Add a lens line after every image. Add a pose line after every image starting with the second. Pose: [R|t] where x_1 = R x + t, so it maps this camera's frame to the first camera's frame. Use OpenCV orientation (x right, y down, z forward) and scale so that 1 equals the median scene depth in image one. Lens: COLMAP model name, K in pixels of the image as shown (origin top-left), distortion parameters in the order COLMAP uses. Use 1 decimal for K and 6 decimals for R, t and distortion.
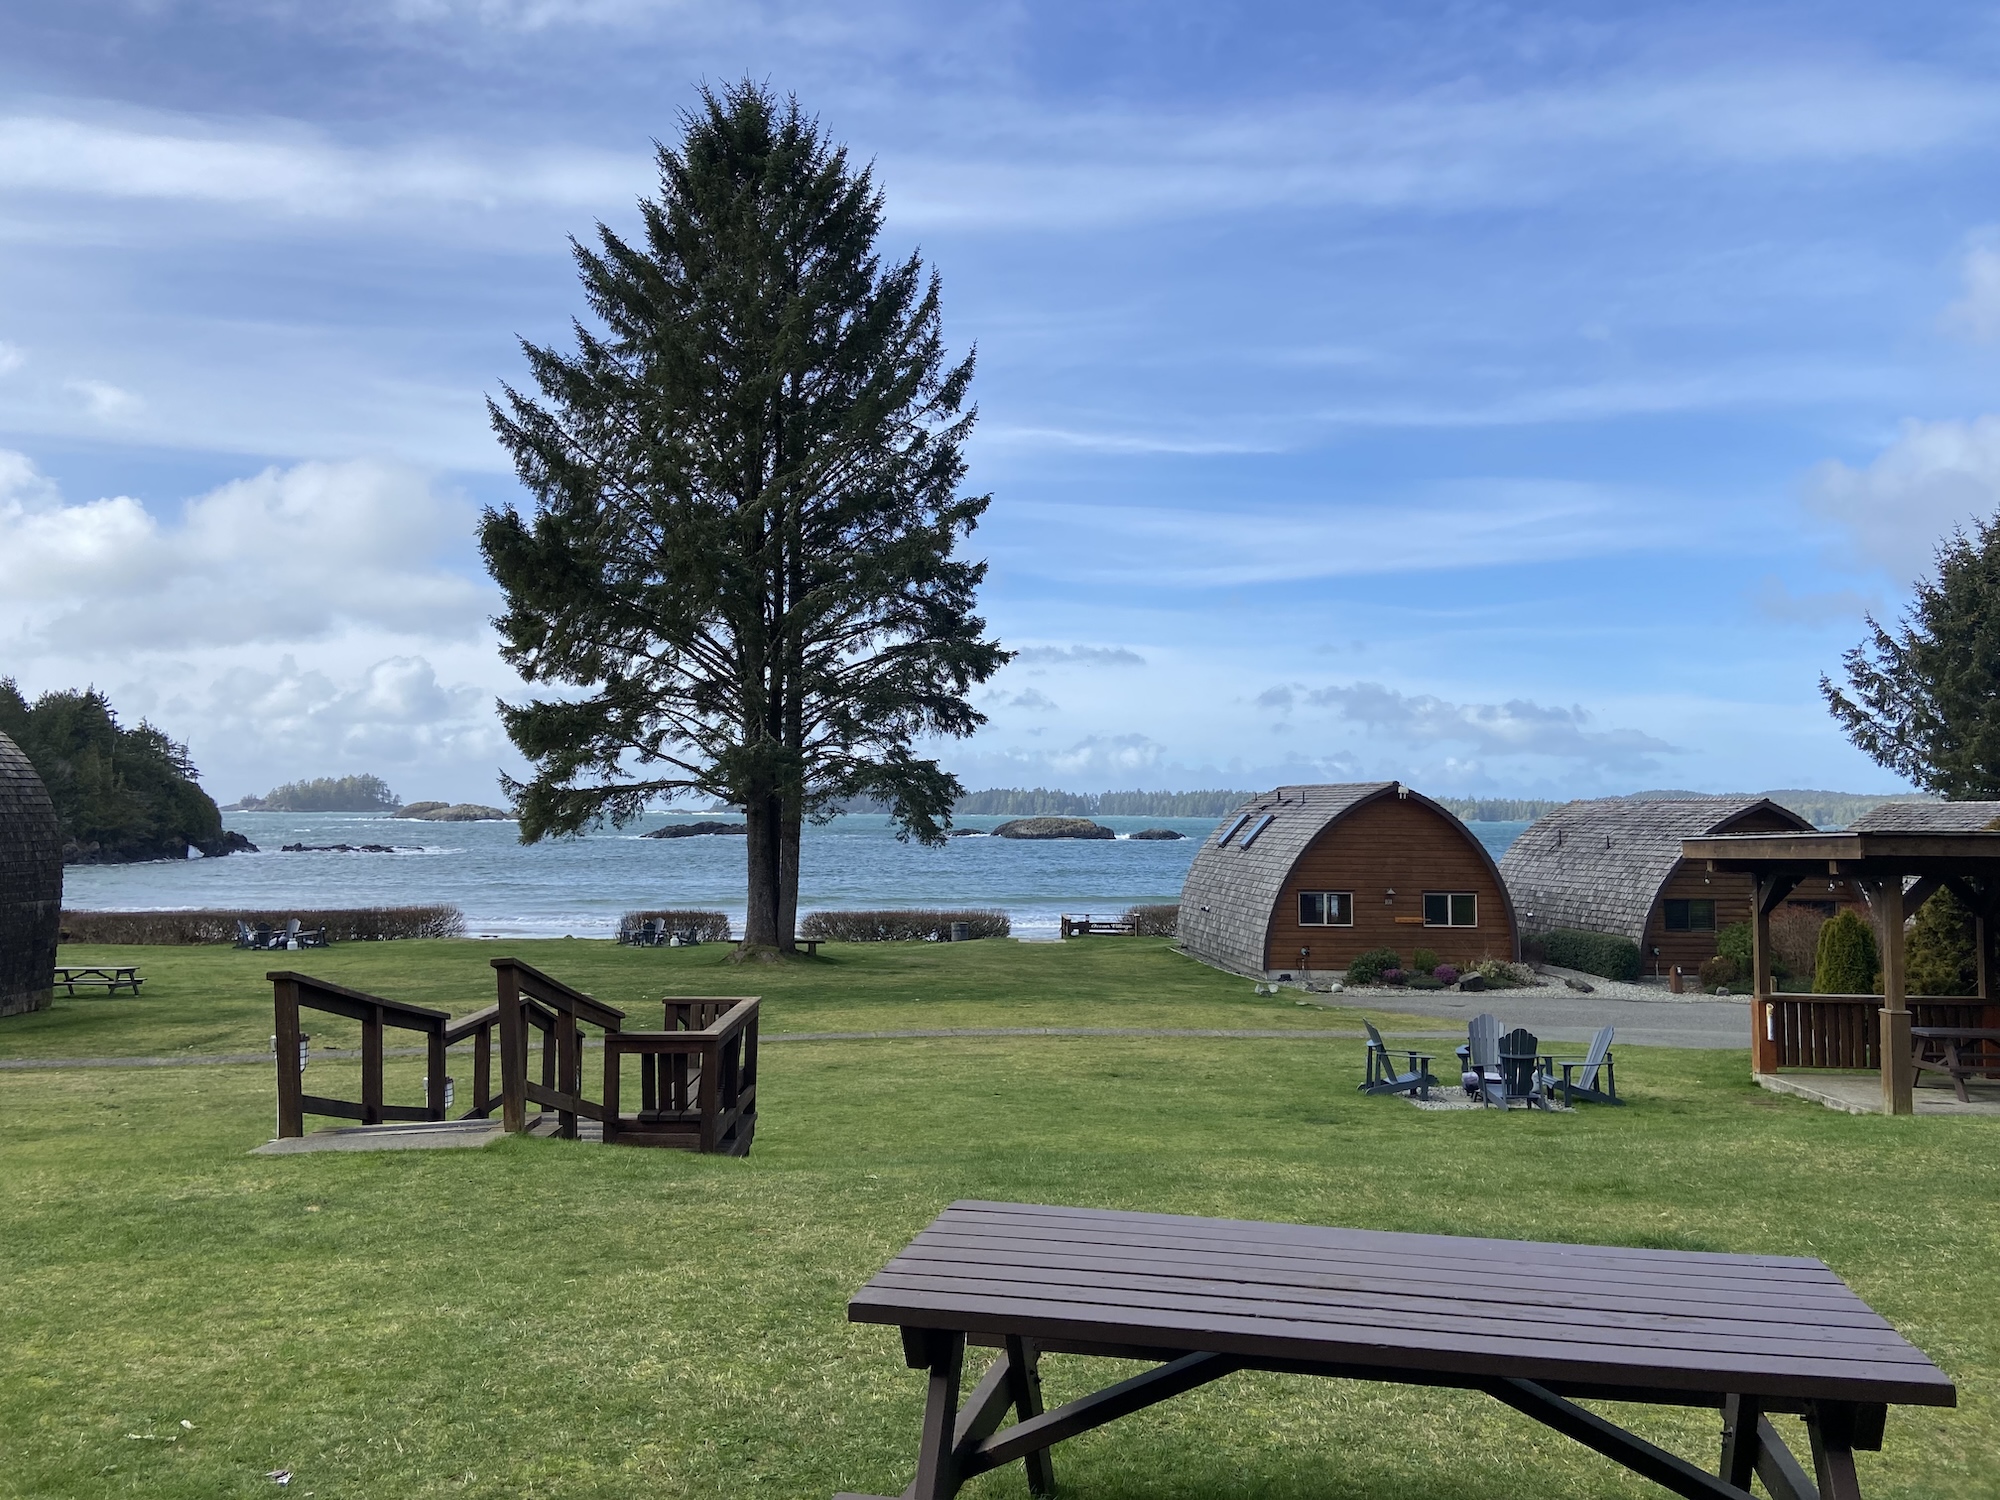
lens RADIAL K [[1764.6, 0, 1000.0], [0, 1764.6, 750.0], [0, 0, 1]] dist [0.197017, -0.258559]
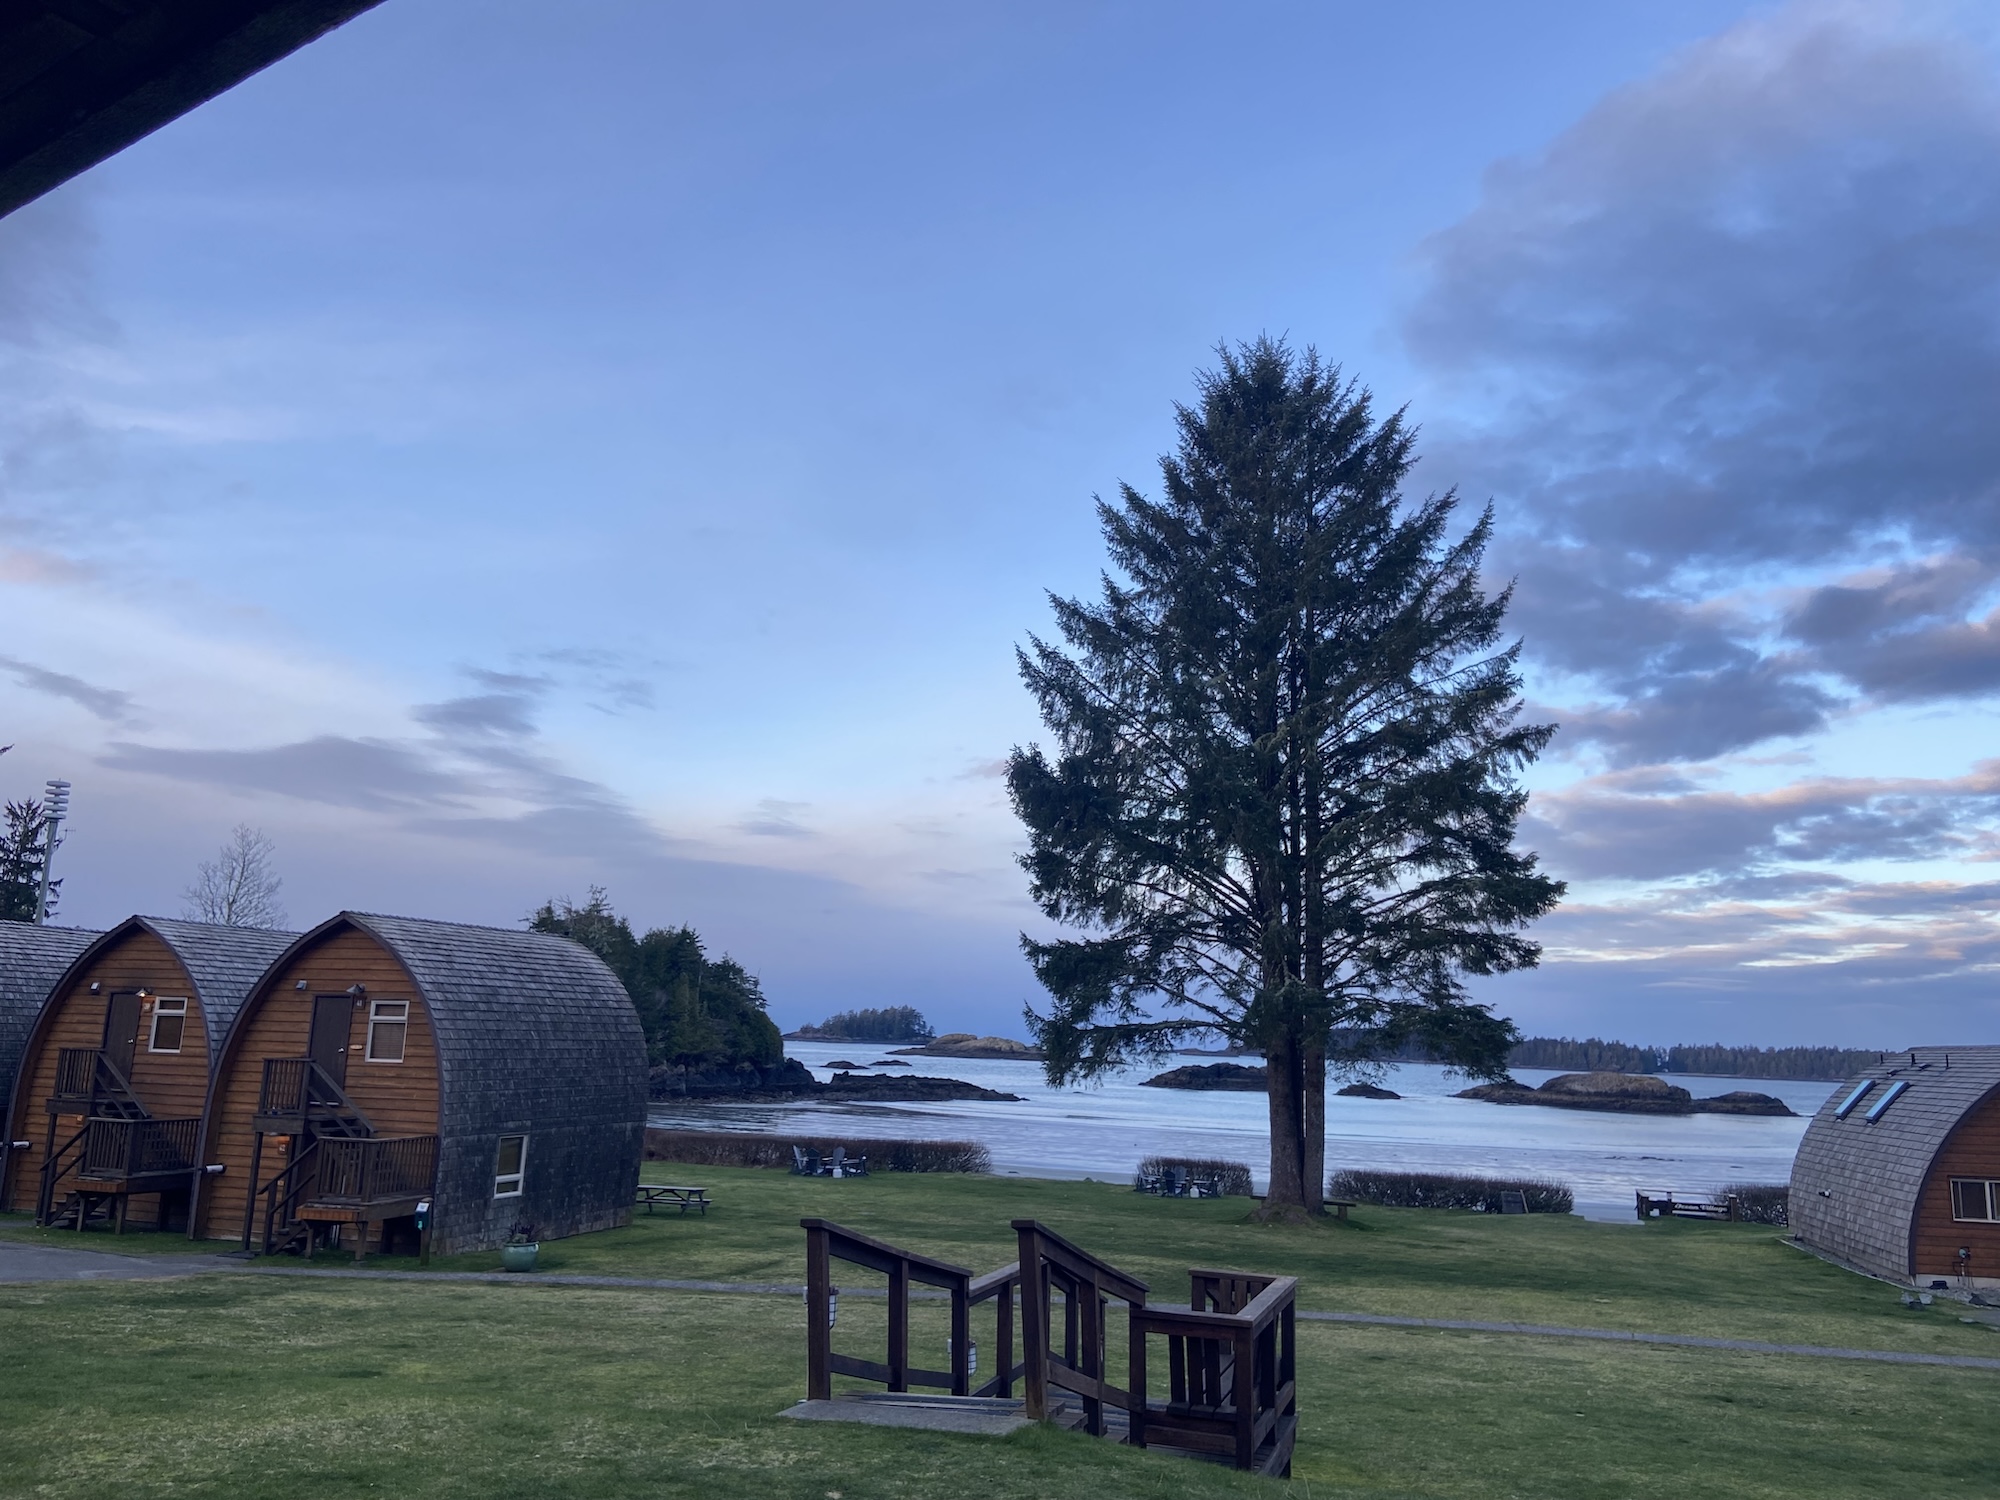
lens RADIAL K [[1587.7, 0, 1025.3], [0, 1587.7, 745.1], [0, 0, 1]] dist [0.105215, -0.132564]
pose [[0.963006, -0.031142, -0.267676, -0.035870], [-0.007042, 0.990053, -0.140518, -0.010082], [0.269389, 0.137204, 0.953207, 0.133969]]
